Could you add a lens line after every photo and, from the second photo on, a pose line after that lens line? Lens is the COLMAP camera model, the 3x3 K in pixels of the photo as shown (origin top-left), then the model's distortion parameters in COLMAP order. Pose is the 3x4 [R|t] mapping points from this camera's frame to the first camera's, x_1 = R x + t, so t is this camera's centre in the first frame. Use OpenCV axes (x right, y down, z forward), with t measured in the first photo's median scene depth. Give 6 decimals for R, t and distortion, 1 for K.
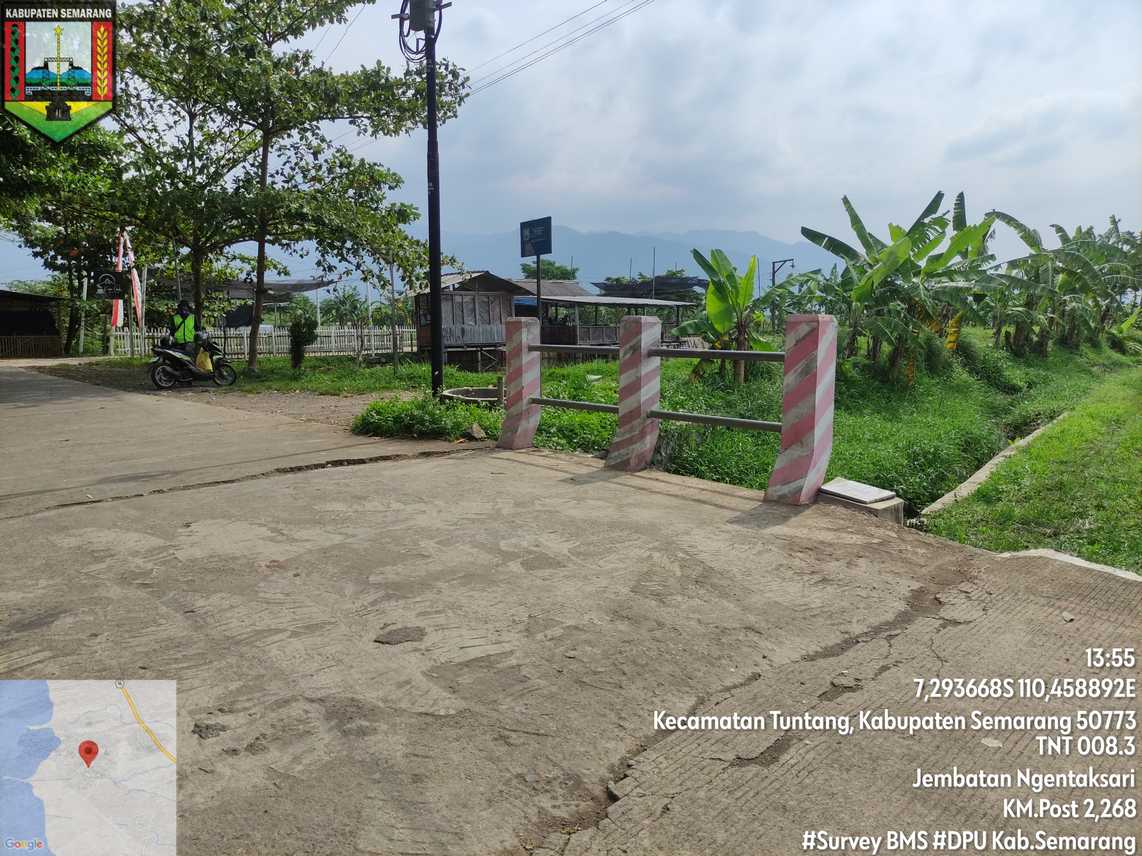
lens RADIAL K [[841.4, 0, 568.7], [0, 841.4, 425.6], [0, 0, 1]] dist [0.058957, -0.063329]
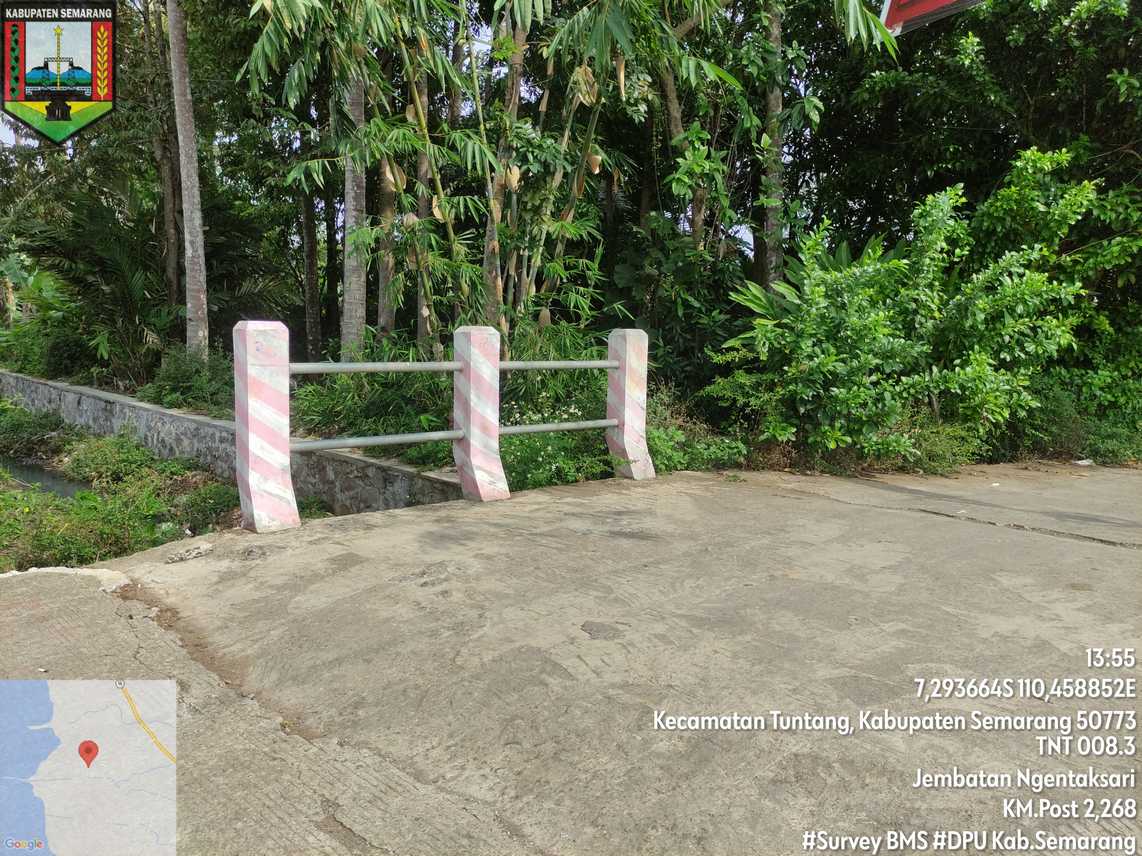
lens RADIAL K [[845.1, 0, 568.5], [0, 845.1, 428.4], [0, 0, 1]] dist [0.034360, -0.028563]
pose [[-0.020741, 0.121108, -0.992423, 0.114031], [-0.155152, 0.980221, 0.122862, -0.017102], [0.987673, 0.156525, -0.001541, 0.127347]]
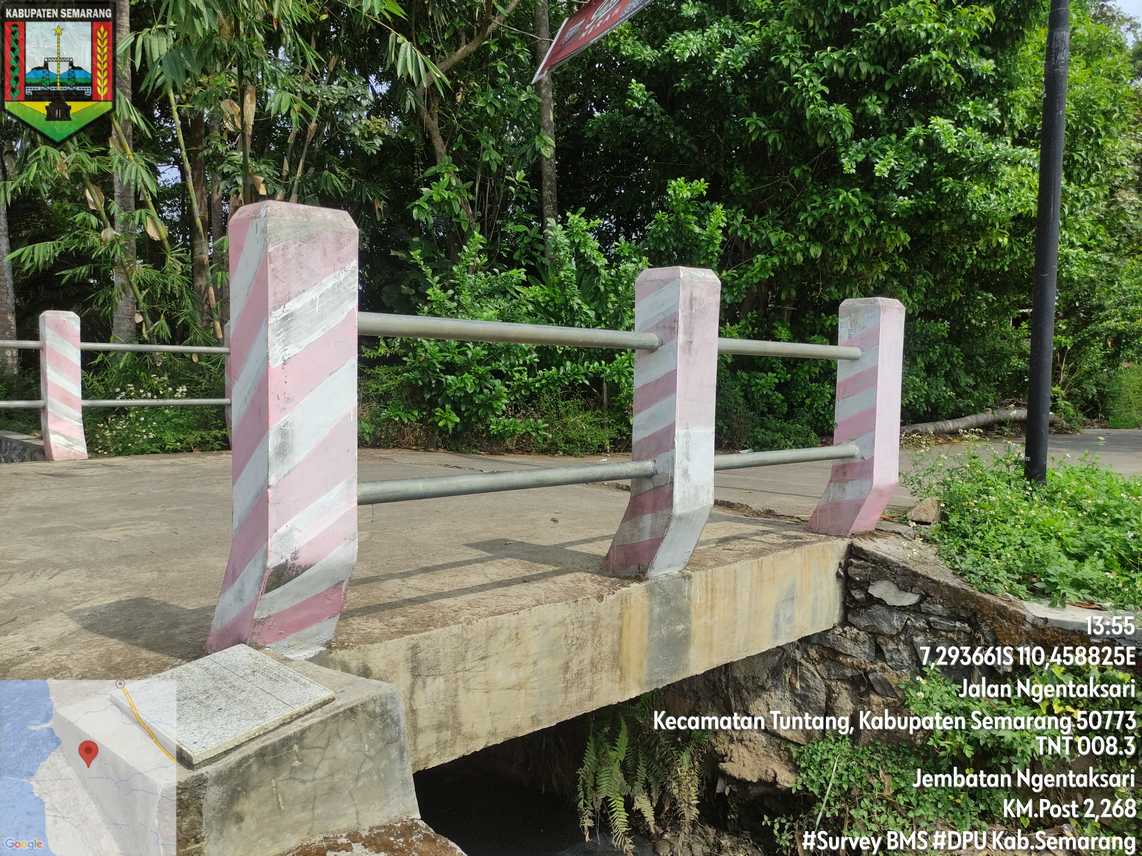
lens RADIAL K [[845.1, 0, 568.5], [0, 845.1, 428.4], [0, 0, 1]] dist [0.034360, -0.028563]
pose [[0.028108, 0.071298, -0.997059, 0.164968], [-0.150229, 0.986426, 0.066302, -0.017935], [0.988252, 0.147923, 0.038437, 0.267303]]
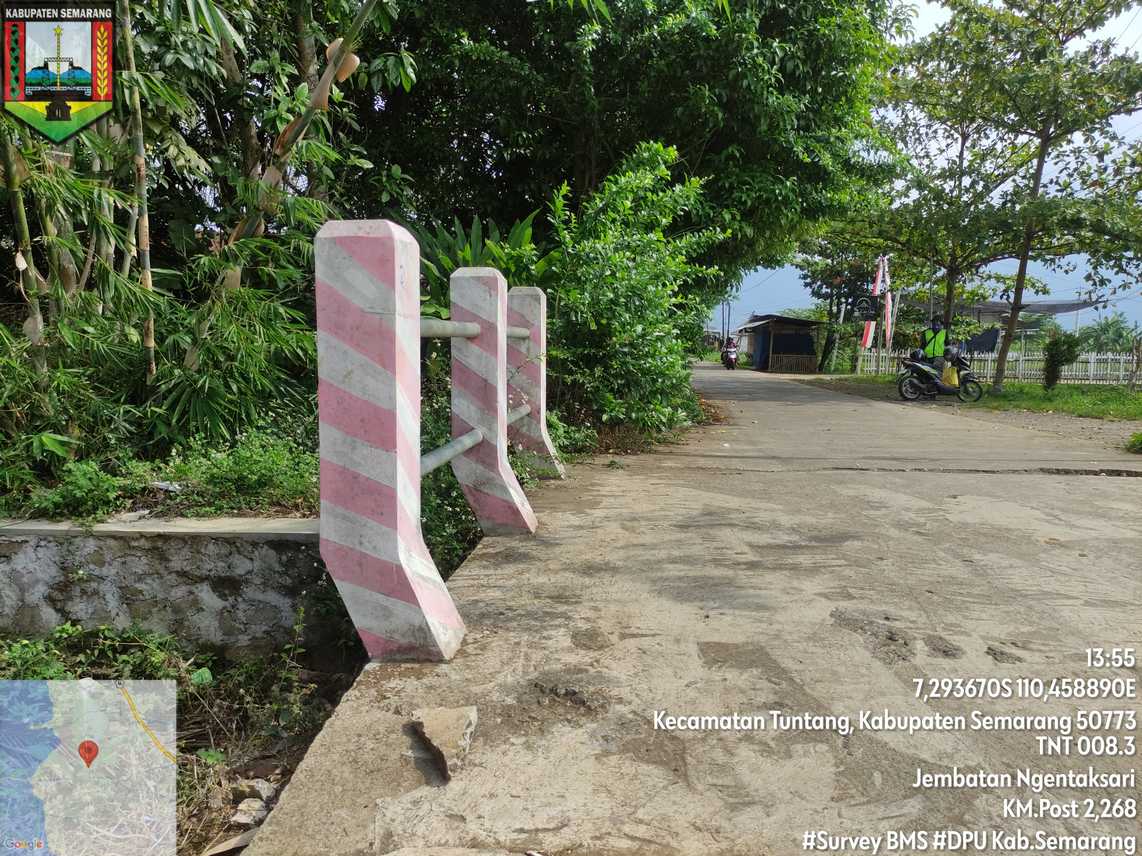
lens RADIAL K [[845.1, 0, 568.5], [0, 845.1, 428.4], [0, 0, 1]] dist [0.034360, -0.028563]
pose [[0.686210, 0.088702, -0.721975, -0.008887], [-0.111496, 0.993634, 0.016104, 0.014879], [0.718807, 0.069447, 0.691732, -0.005893]]
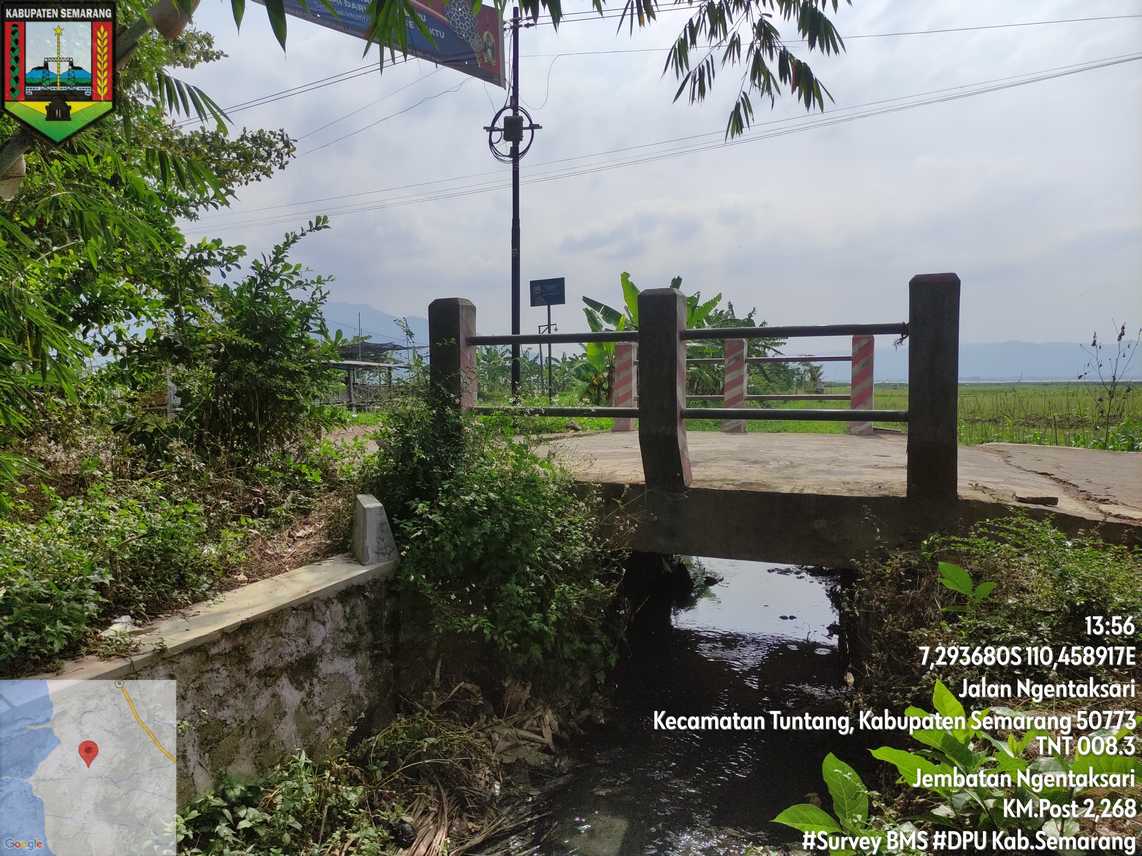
lens RADIAL K [[841.4, 0, 568.7], [0, 841.4, 425.6], [0, 0, 1]] dist [0.058957, -0.063329]
pose [[0.901519, -0.023454, 0.432104, -0.264737], [0.059009, 0.995866, -0.069057, 0.037898], [-0.428698, 0.087754, 0.899176, -0.092719]]
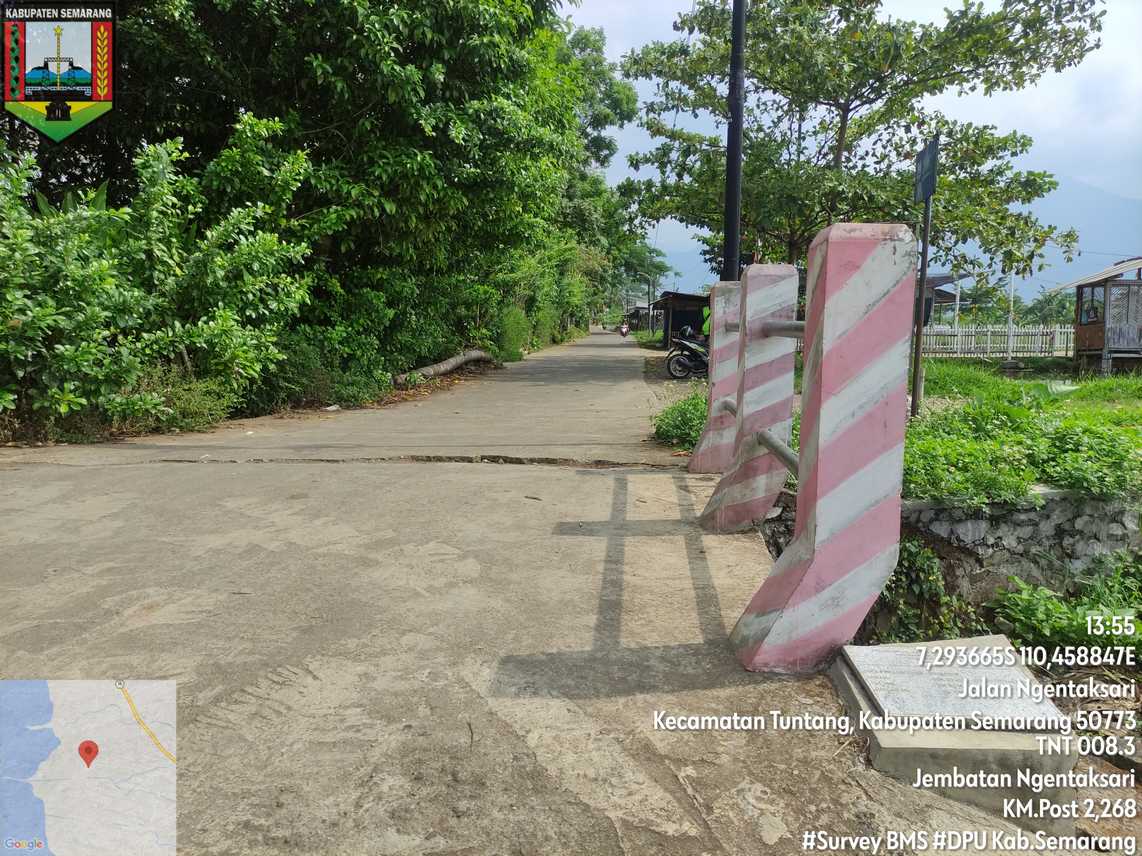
lens RADIAL K [[841.4, 0, 568.7], [0, 841.4, 425.6], [0, 0, 1]] dist [0.058957, -0.063329]
pose [[0.699267, 0.095096, -0.708507, 0.116614], [-0.097684, 0.994527, 0.037076, -0.008658], [0.708155, 0.043284, 0.704729, 0.144945]]
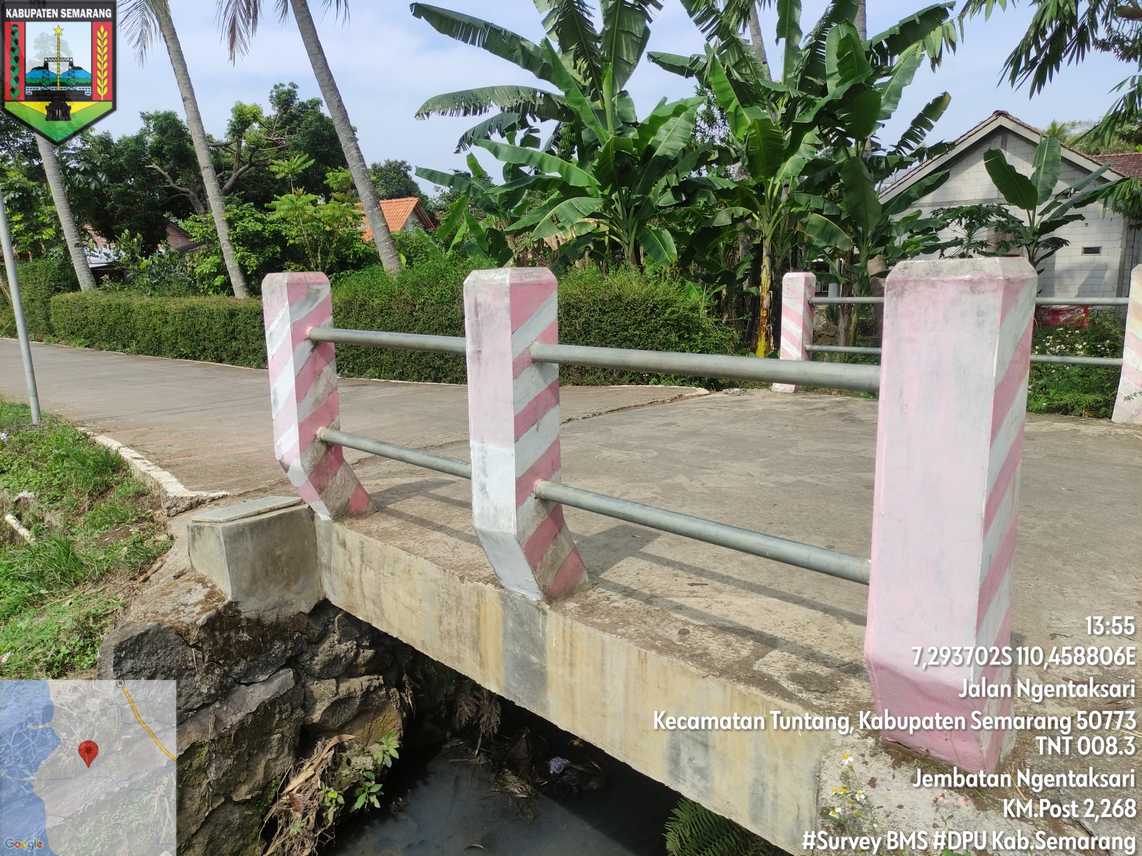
lens RADIAL K [[841.4, 0, 568.7], [0, 841.4, 425.6], [0, 0, 1]] dist [0.058957, -0.063329]
pose [[-0.998182, 0.025695, -0.054516, 0.022981], [0.008311, 0.954604, 0.297762, -0.052623], [0.059692, 0.296768, -0.953082, 0.414483]]
